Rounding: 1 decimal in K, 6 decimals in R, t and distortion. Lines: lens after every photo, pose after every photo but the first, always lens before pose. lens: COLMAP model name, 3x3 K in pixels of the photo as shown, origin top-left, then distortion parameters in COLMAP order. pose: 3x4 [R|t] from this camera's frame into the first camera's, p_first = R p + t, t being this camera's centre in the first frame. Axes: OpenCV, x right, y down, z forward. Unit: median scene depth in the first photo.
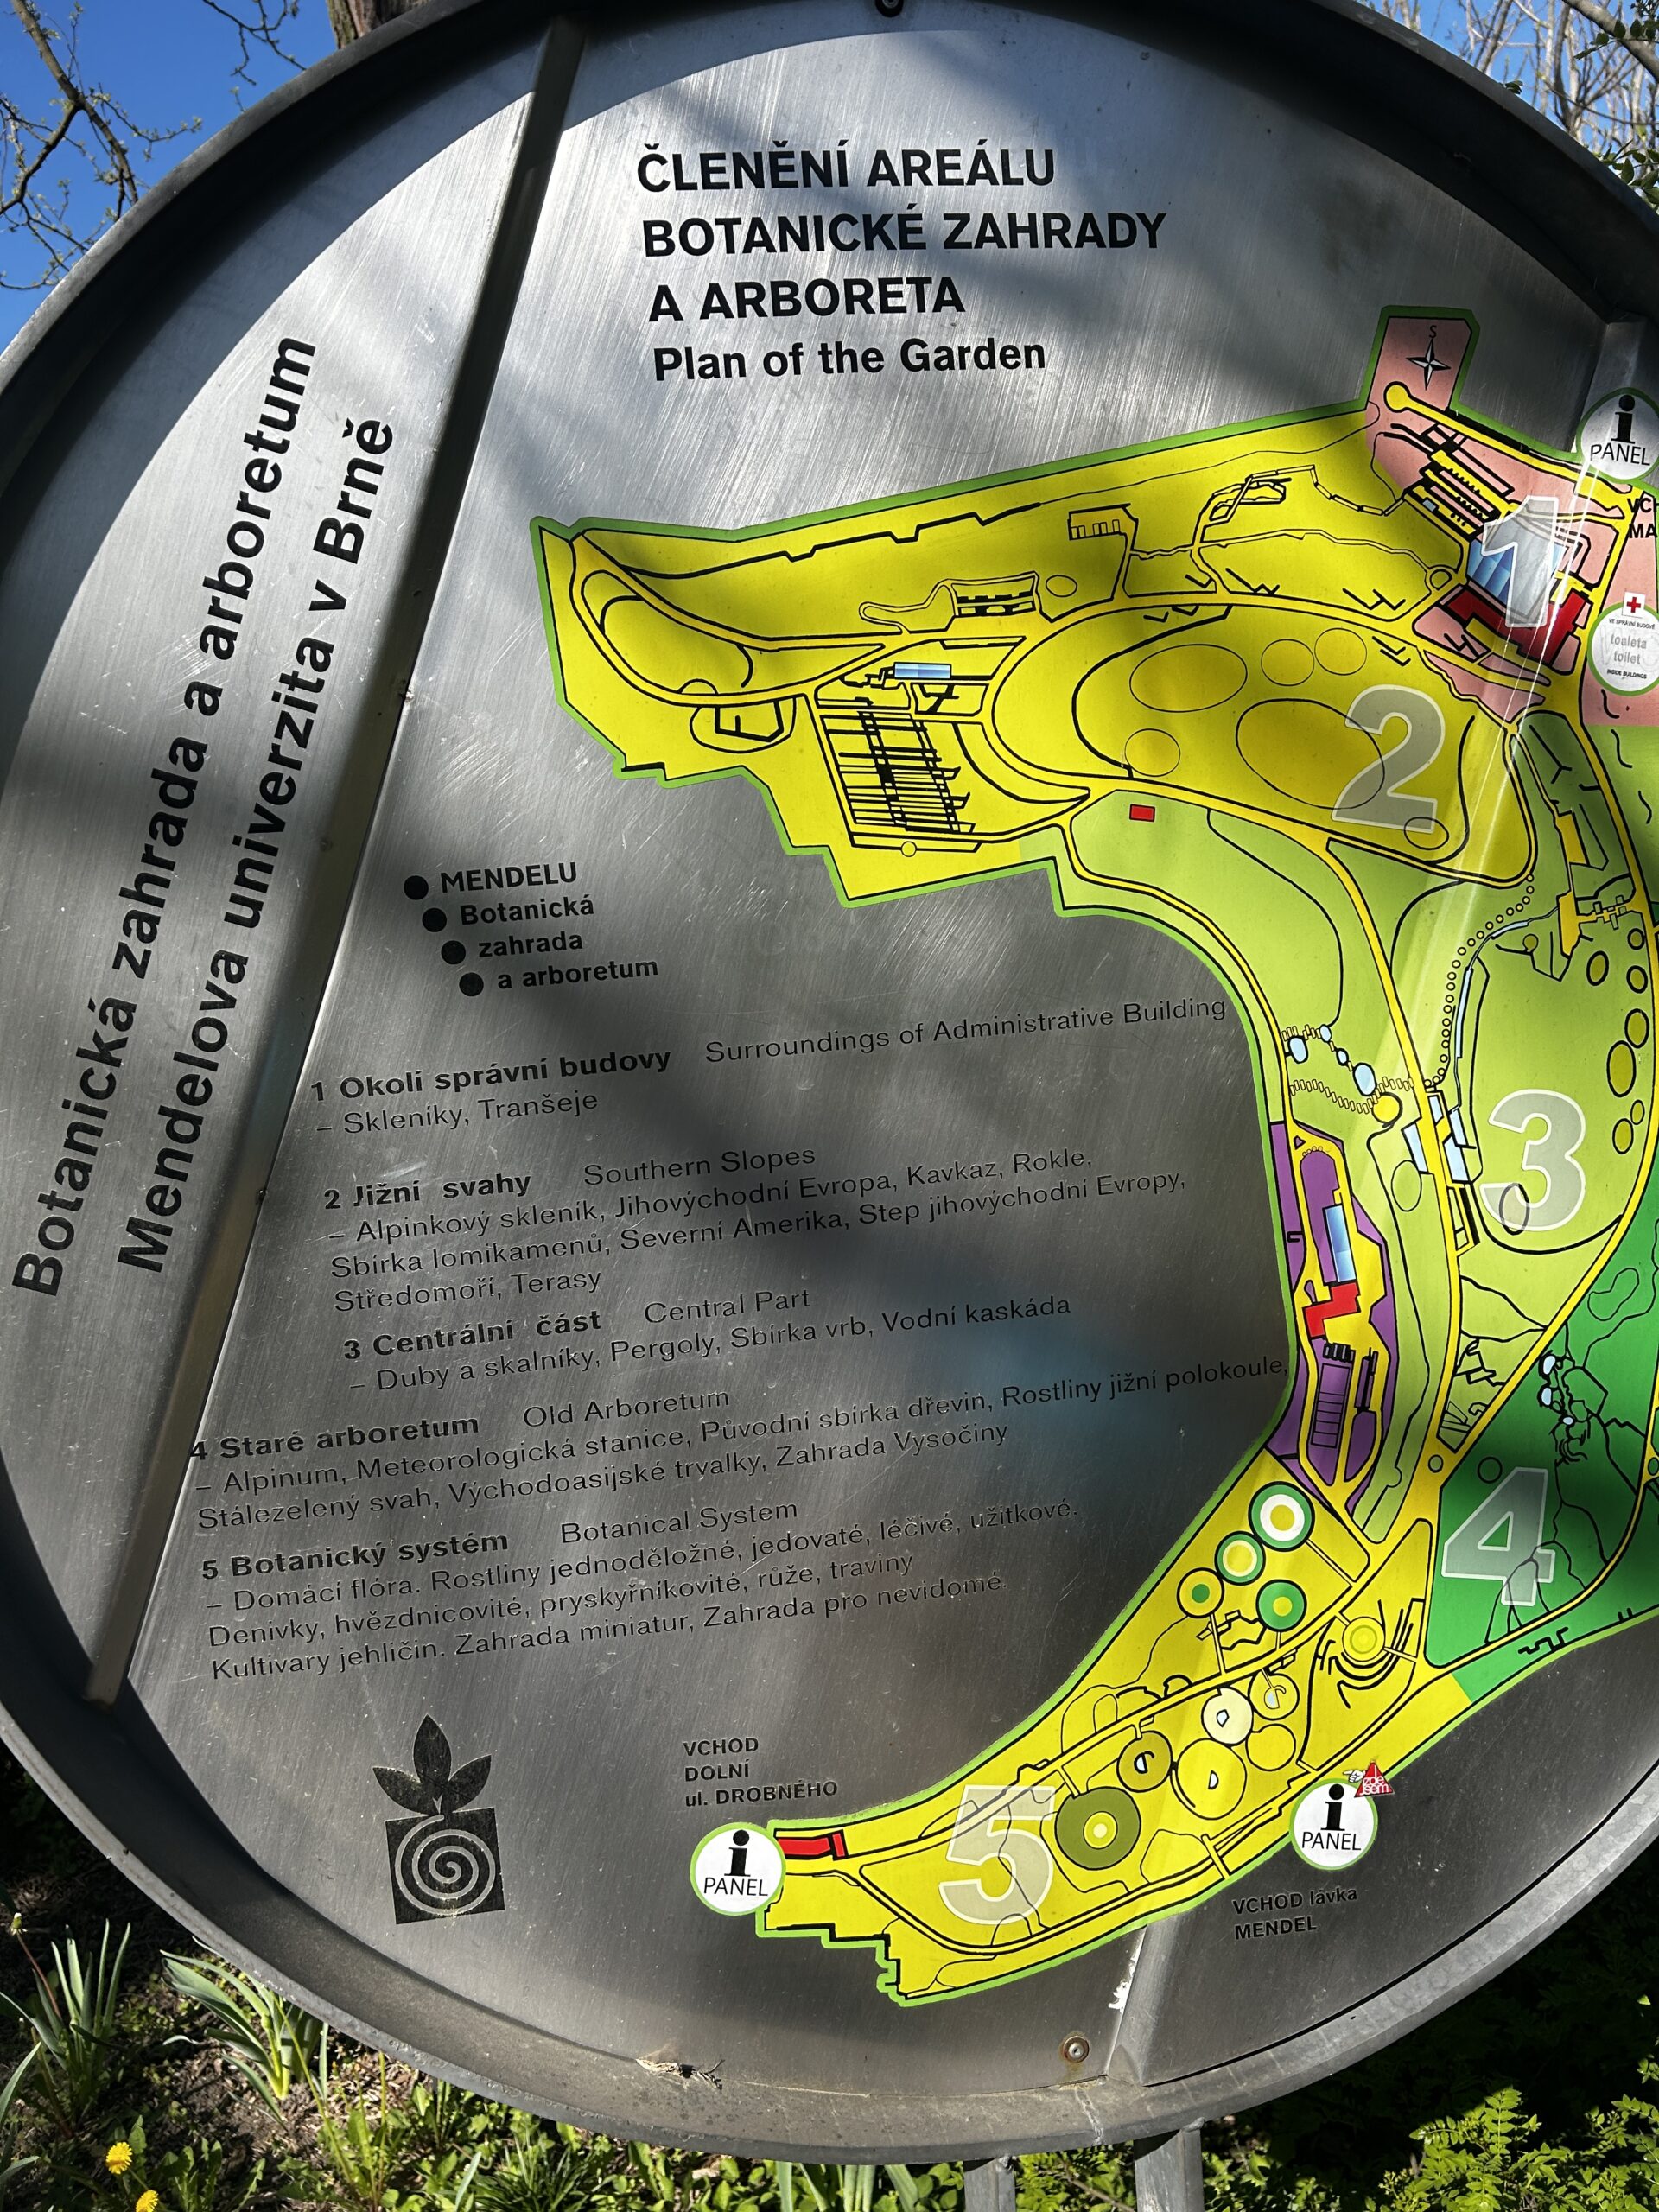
lens RADIAL K [[1686.1, 0, 827.9], [0, 1686.1, 1102.8], [0, 0, 1]] dist [0.009535, -0.001399]
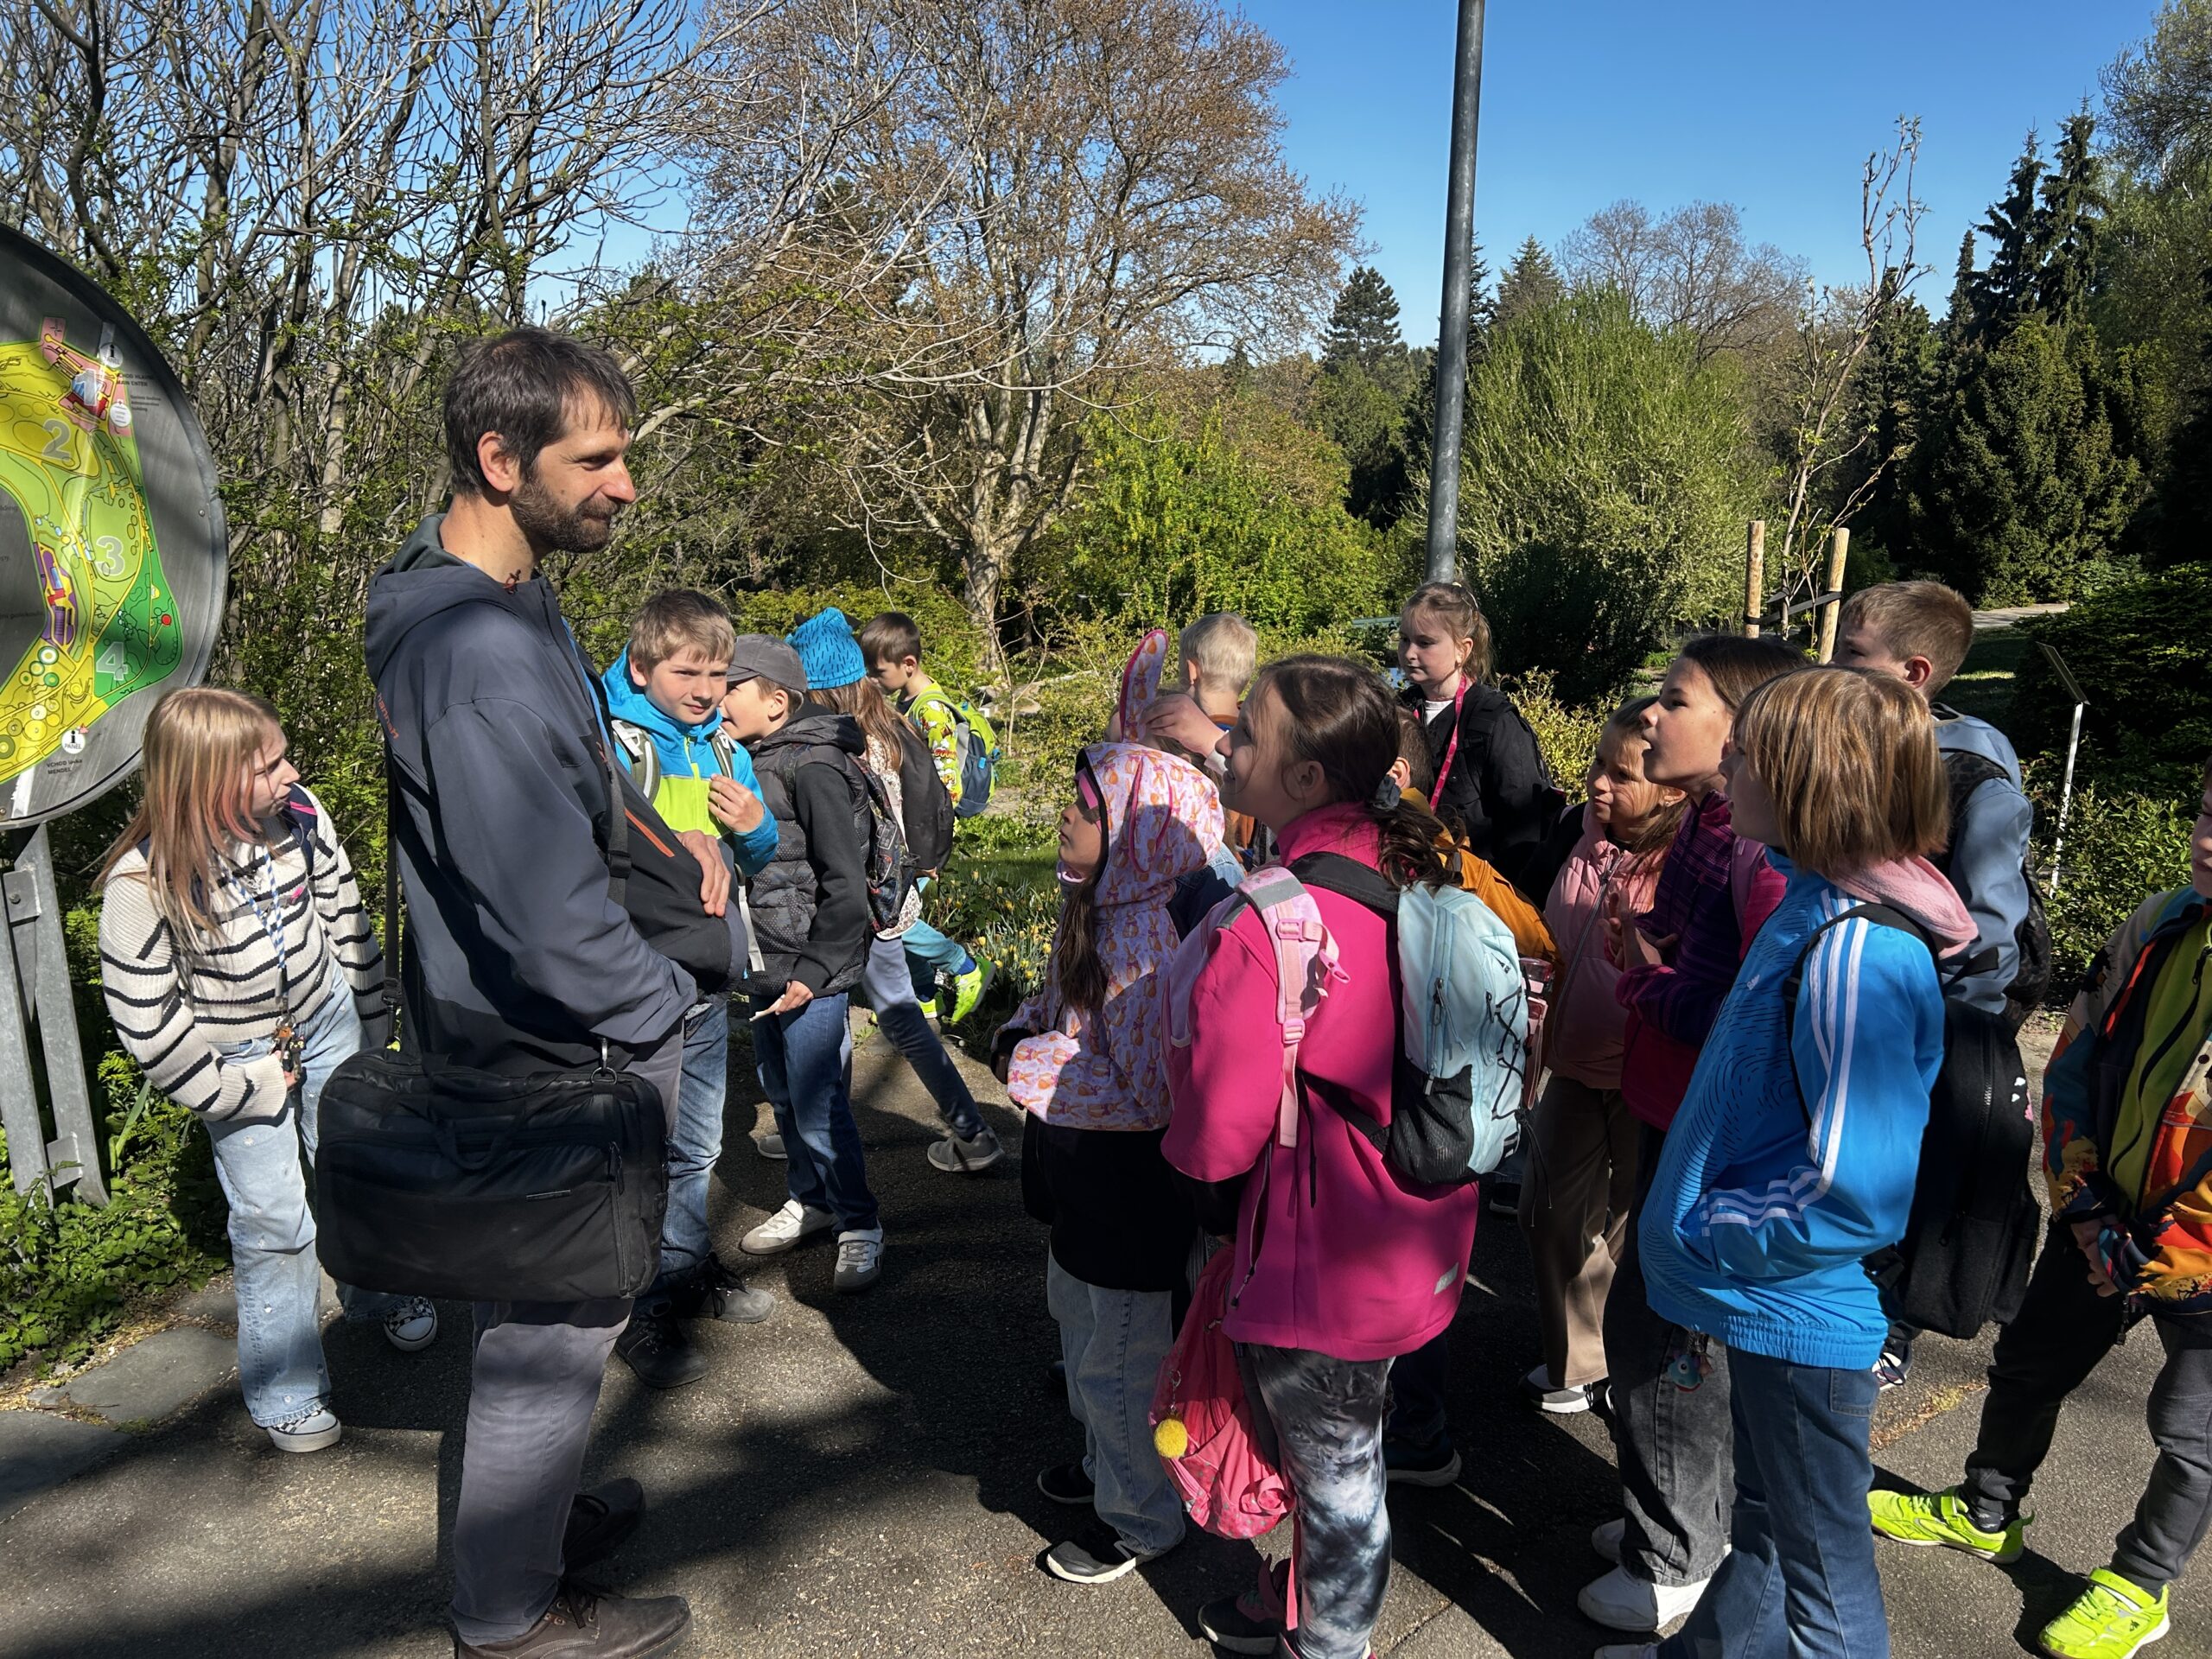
lens RADIAL K [[1686.1, 0, 1103.5], [0, 1686.1, 828.1], [0, 0, 1]] dist [0.009535, -0.001399]
pose [[0.514016, -0.104322, 0.851414, -1.642627], [0.057435, 0.994535, 0.087183, 0.421978], [-0.855856, 0.004087, 0.517198, -2.706143]]
